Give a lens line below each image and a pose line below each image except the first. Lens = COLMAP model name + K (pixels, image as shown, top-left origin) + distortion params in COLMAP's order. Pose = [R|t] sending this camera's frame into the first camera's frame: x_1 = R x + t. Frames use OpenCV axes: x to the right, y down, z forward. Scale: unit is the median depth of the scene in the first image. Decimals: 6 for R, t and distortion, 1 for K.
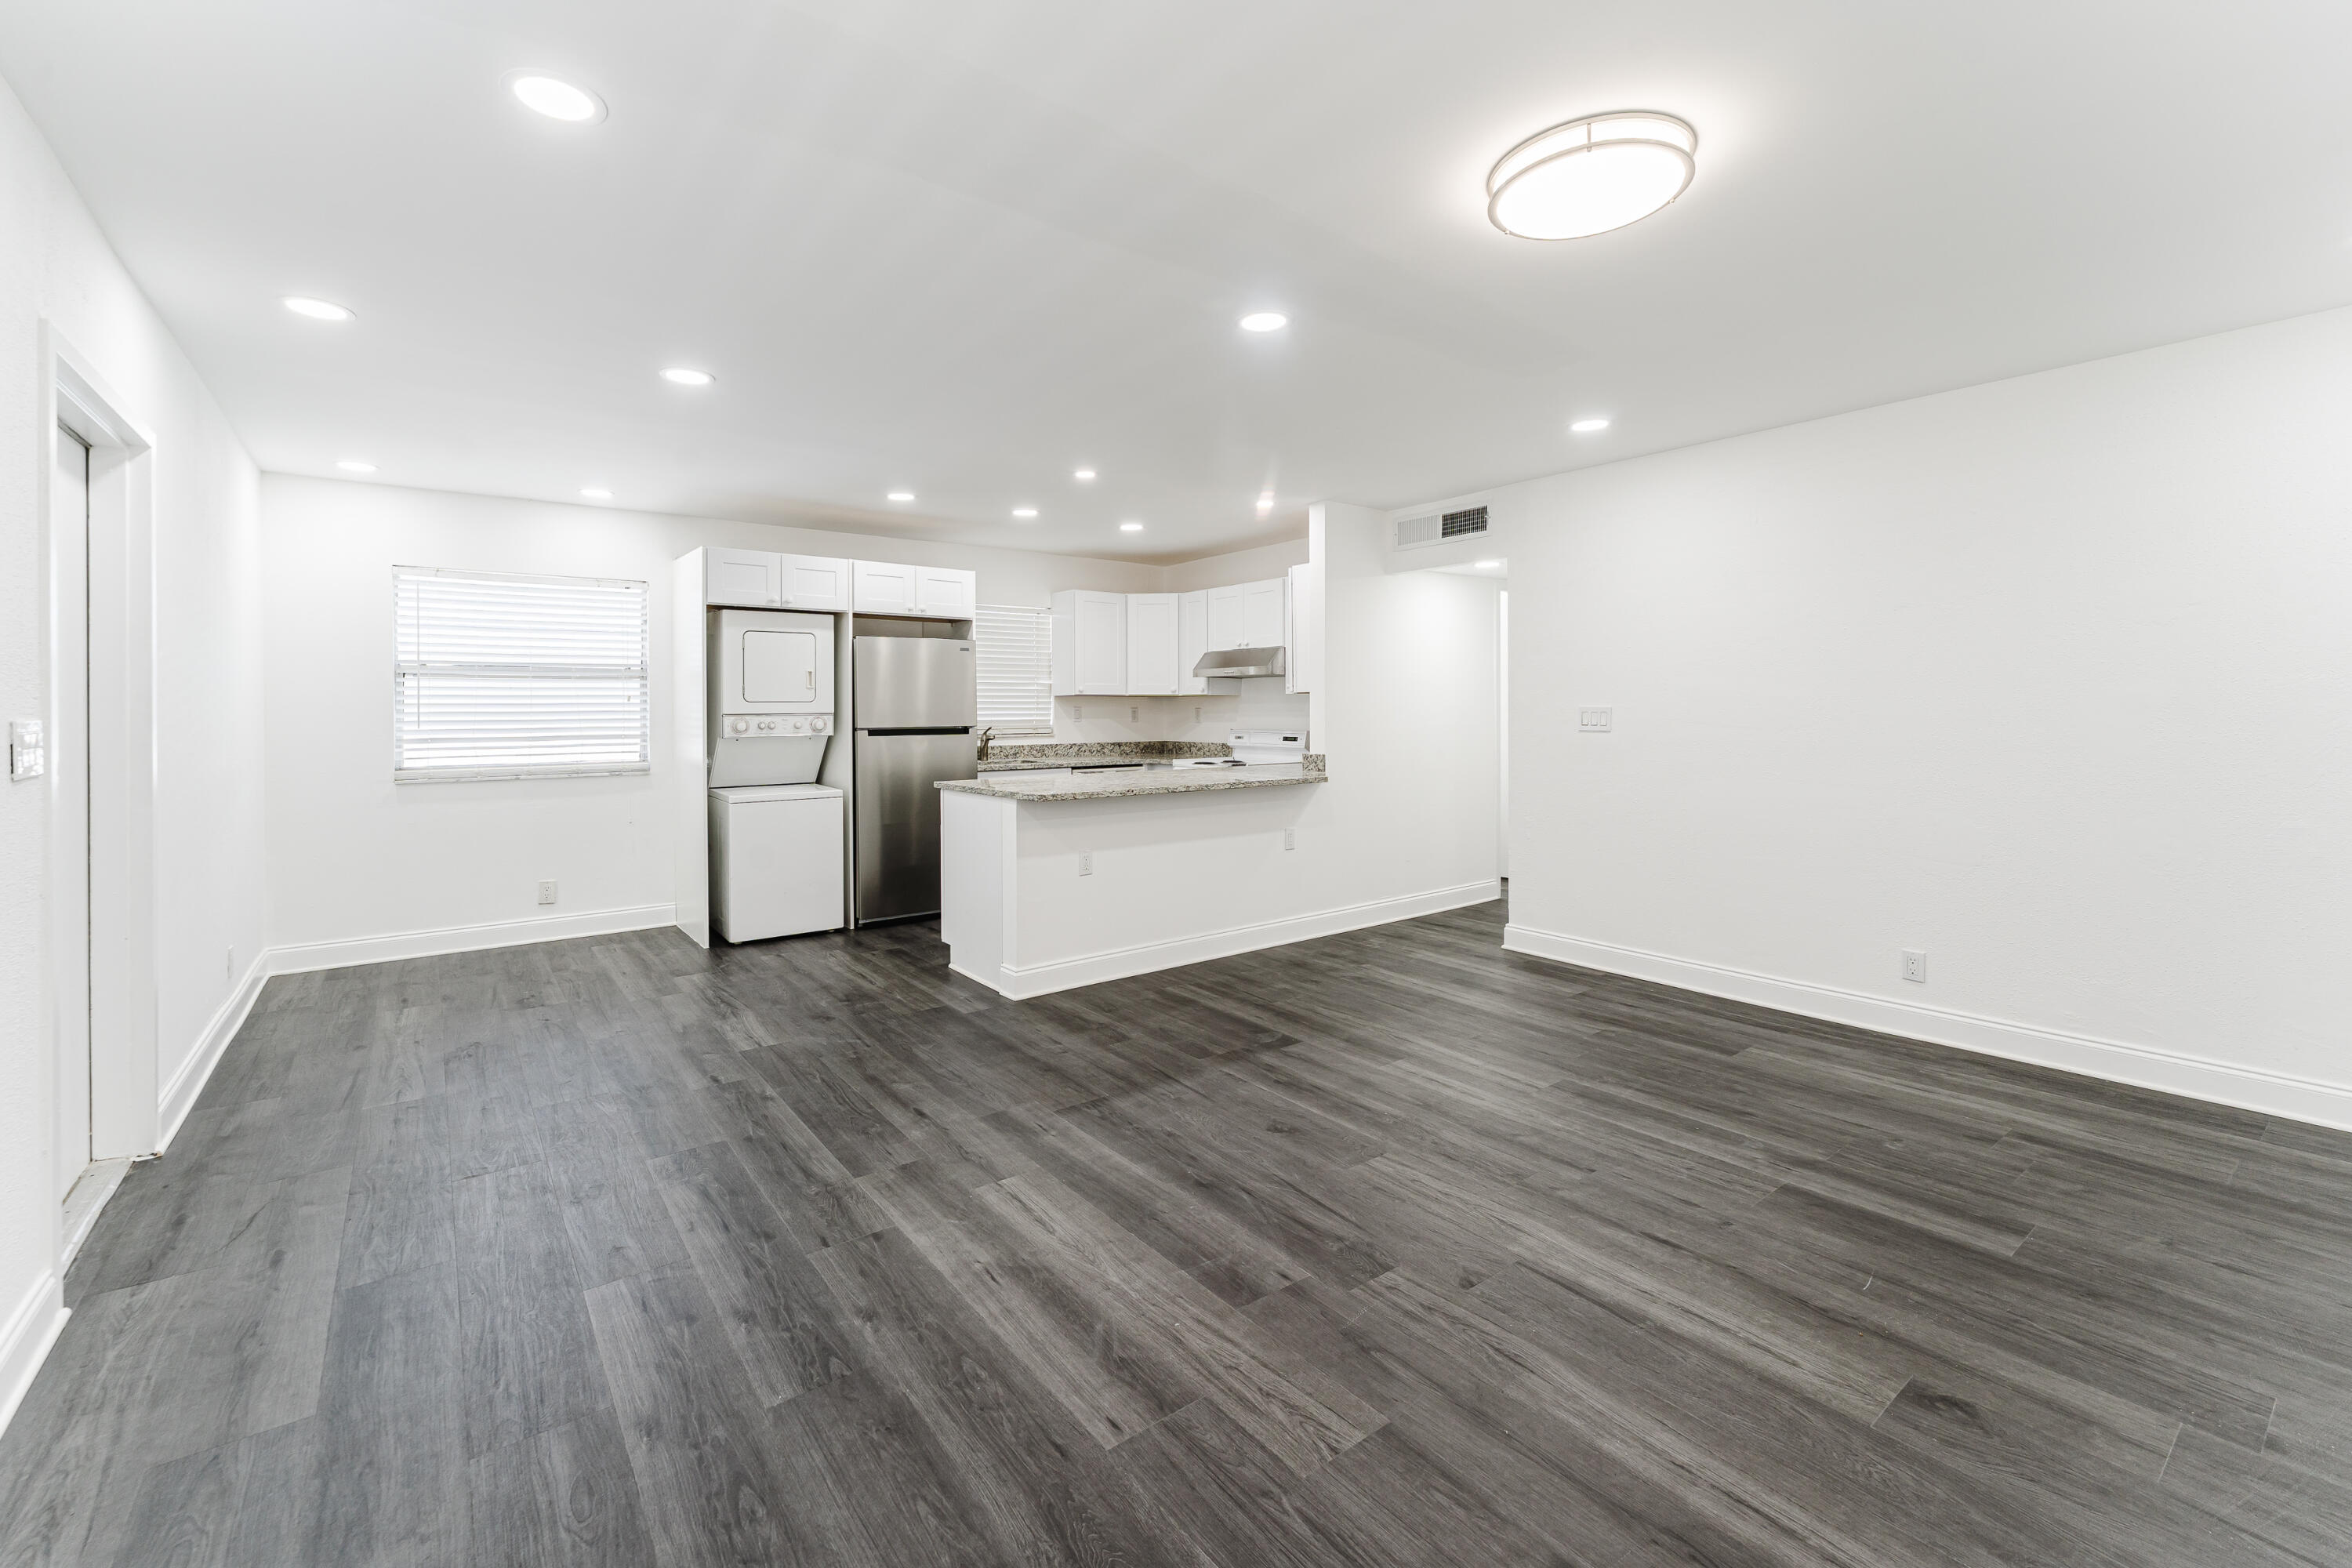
lens RADIAL K [[969.7, 0, 1154.6], [0, 969.7, 725.2], [0, 0, 1]] dist [-0.000347, -0.000469]
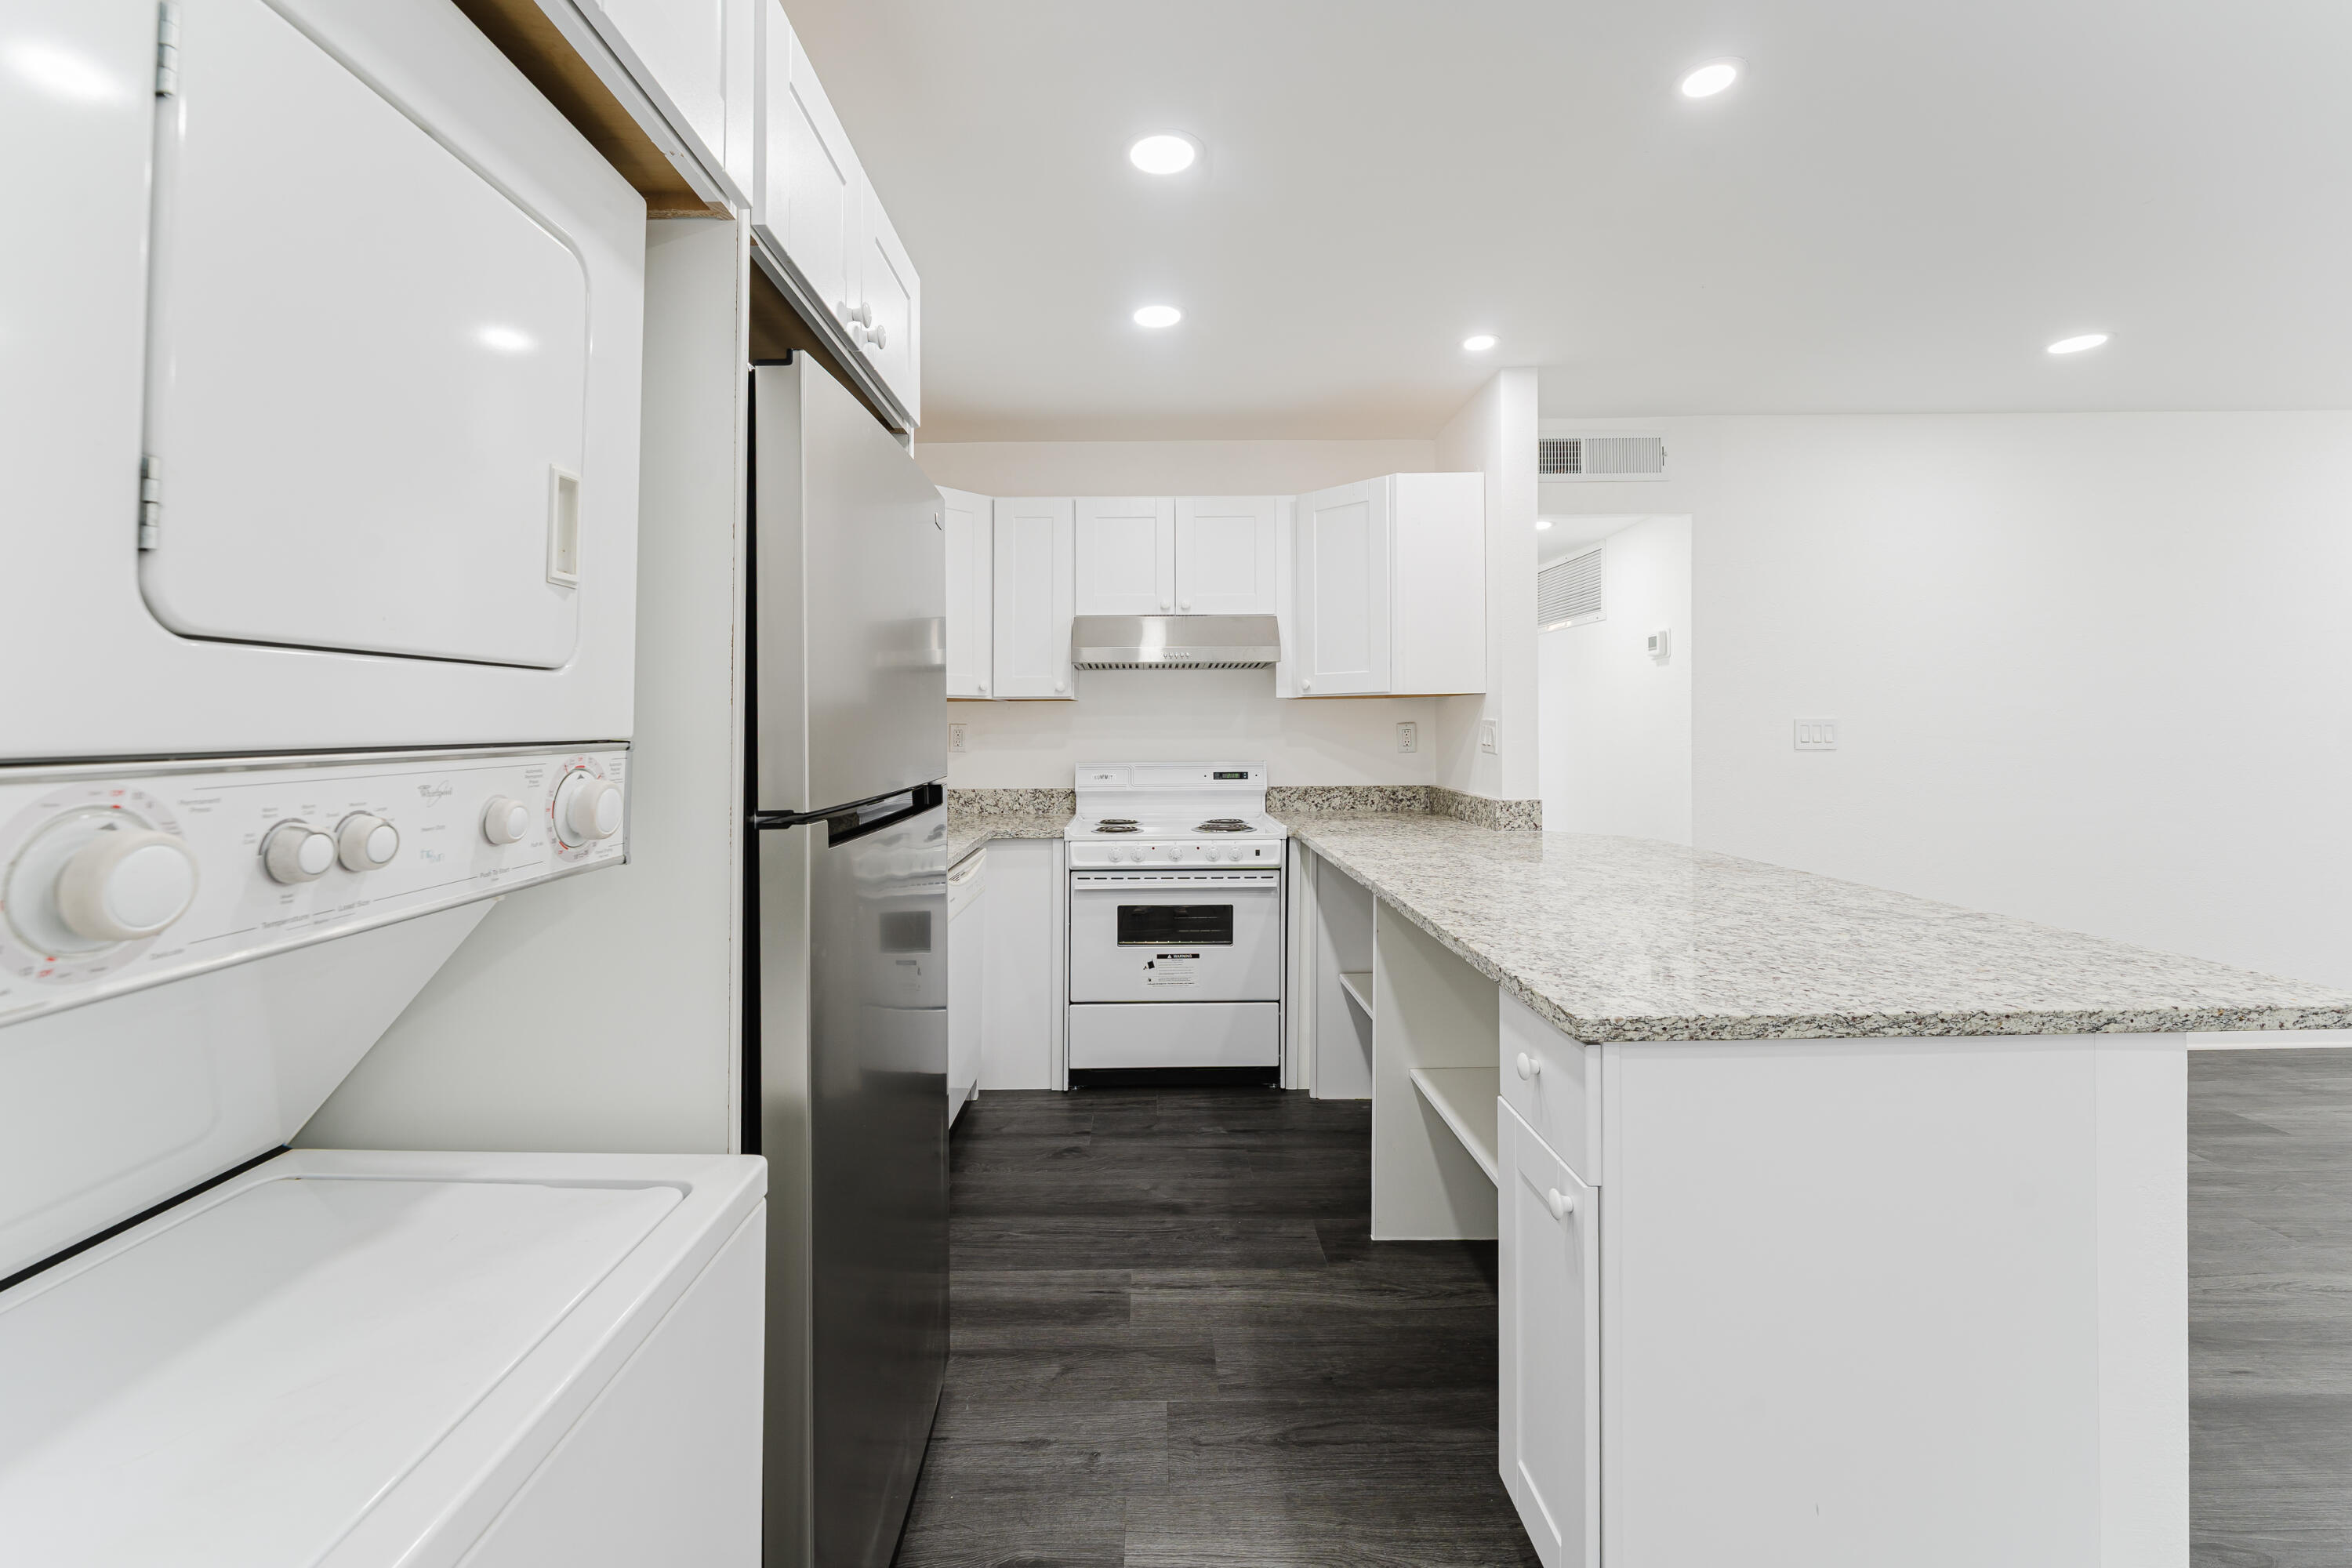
lens RADIAL K [[969.7, 0, 1240.5], [0, 969.7, 718.5], [0, 0, 1]] dist [-0.000347, -0.000469]
pose [[0.598932, 0.006017, 0.800777, -0.638893], [0.017765, 0.999626, -0.020799, -0.015743], [-0.800602, 0.026683, 0.598601, 1.263127]]
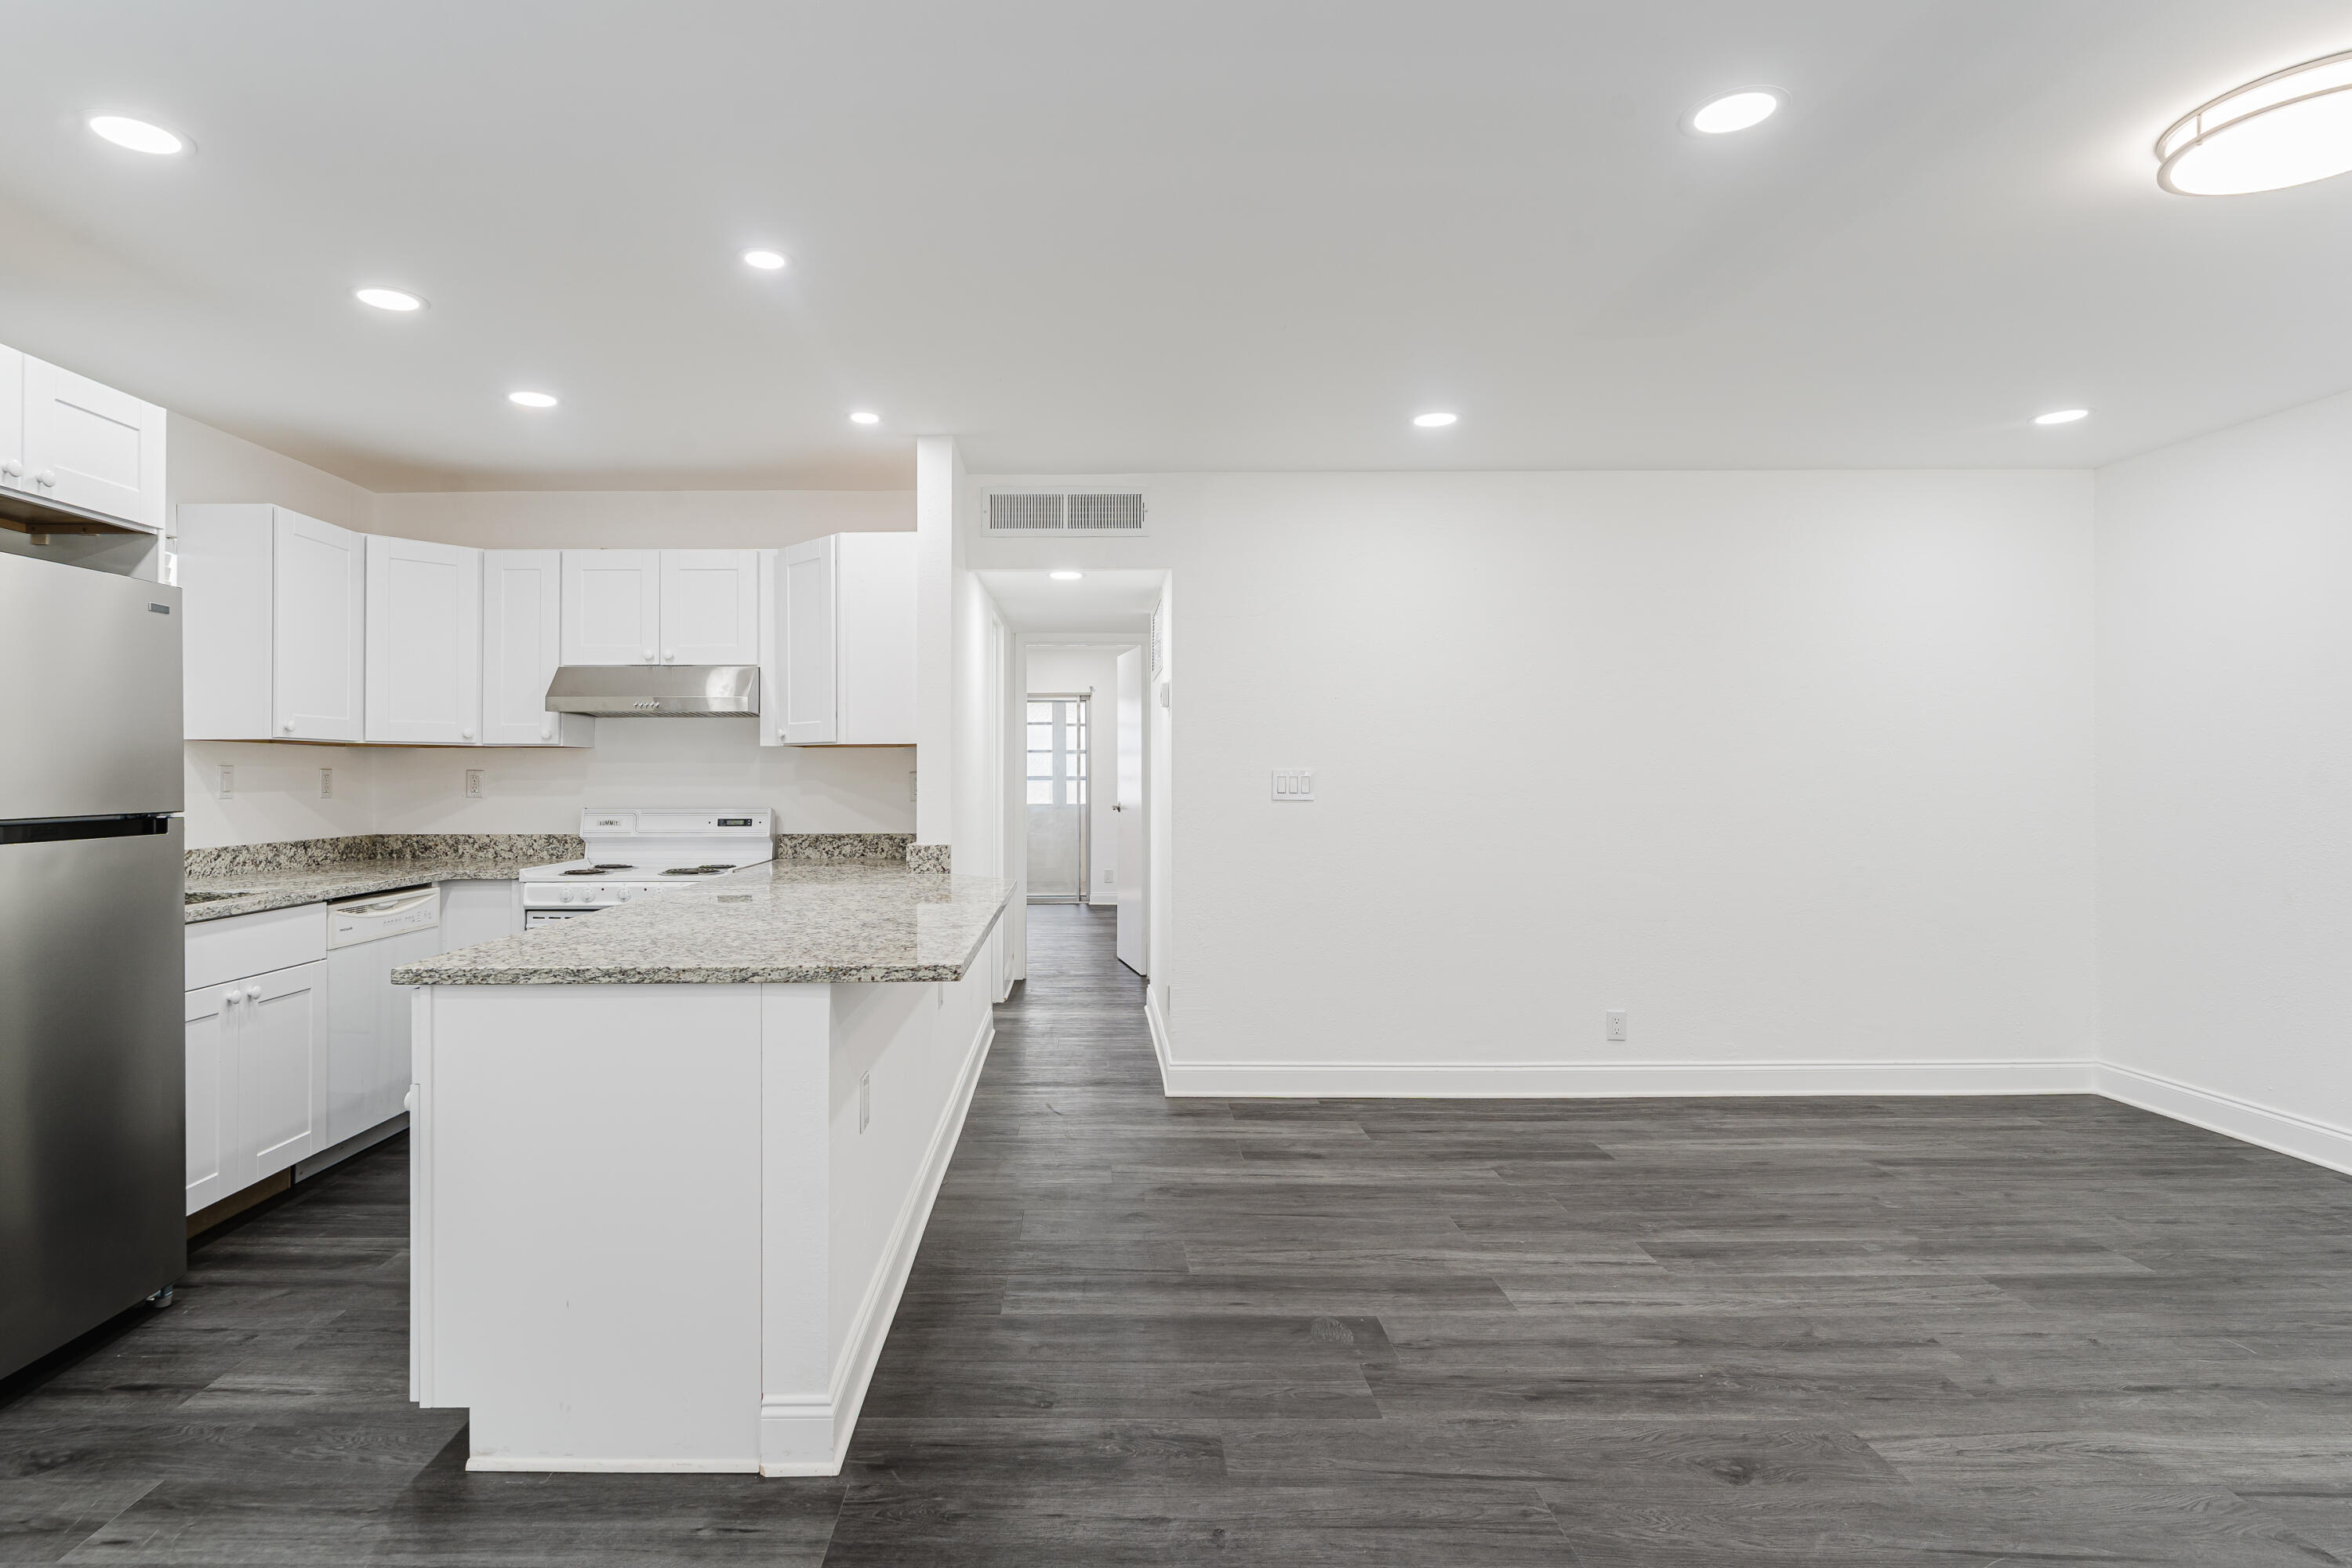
lens RADIAL K [[1180.4, 0, 1164.2], [0, 1180.4, 776.1], [0, 0, 1]] dist [-0.002390, -0.000211]
pose [[0.604047, 0.002490, 0.796945, -0.545773], [0.011641, 0.999861, -0.011947, -0.005062], [-0.796863, 0.016494, 0.603934, 0.691886]]
